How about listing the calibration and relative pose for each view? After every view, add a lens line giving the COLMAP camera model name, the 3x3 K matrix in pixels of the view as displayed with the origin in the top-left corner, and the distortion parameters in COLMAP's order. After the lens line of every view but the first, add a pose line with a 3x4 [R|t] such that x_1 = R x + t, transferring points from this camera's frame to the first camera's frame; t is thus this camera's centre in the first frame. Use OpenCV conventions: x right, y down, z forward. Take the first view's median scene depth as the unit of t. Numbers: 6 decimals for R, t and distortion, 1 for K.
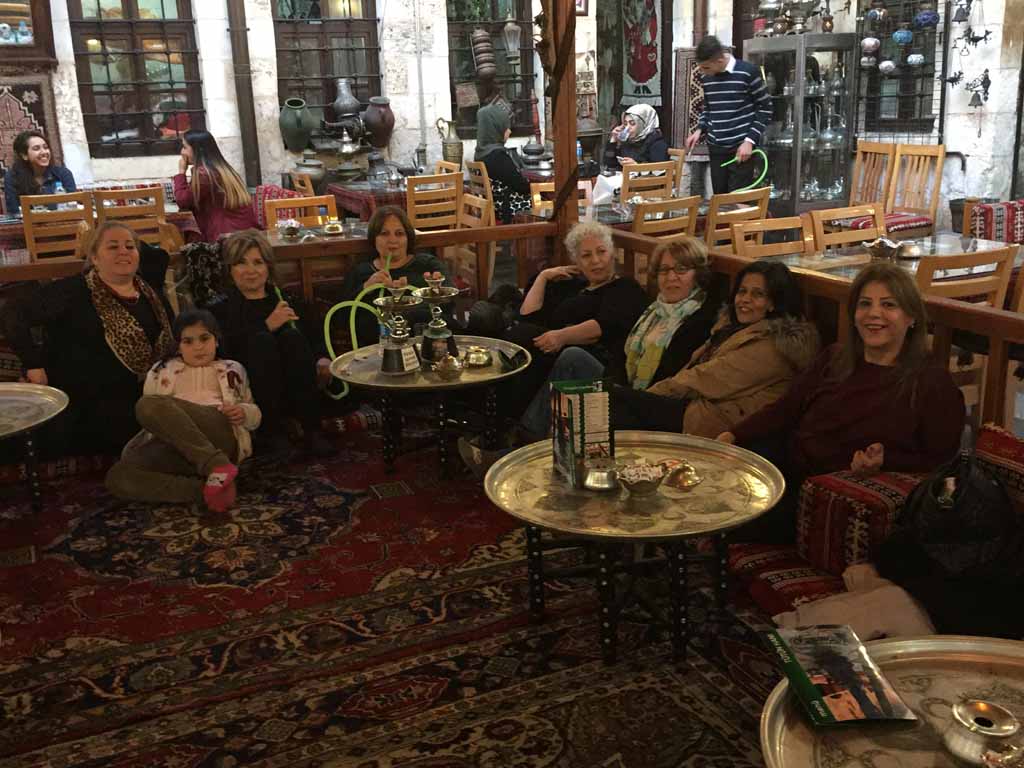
lens RADIAL K [[1024.2, 0, 512.0], [0, 1024.2, 384.0], [0, 0, 1]] dist [0.074790, -0.002809]
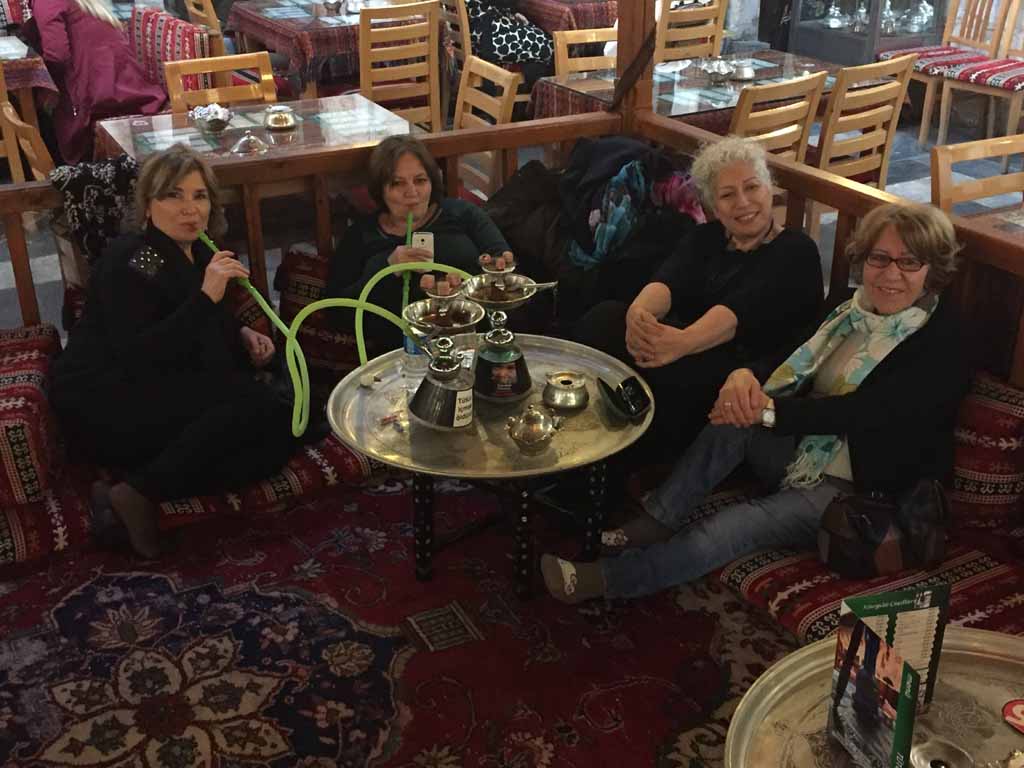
lens RADIAL K [[1209.5, 0, 512.0], [0, 1209.5, 384.0], [0, 0, 1]] dist [0.162652, -0.291838]
pose [[0.996938, -0.006444, 0.077933, -0.133327], [-0.005098, 0.989123, 0.147003, -0.150017], [-0.078033, -0.146950, 0.986061, 0.296129]]
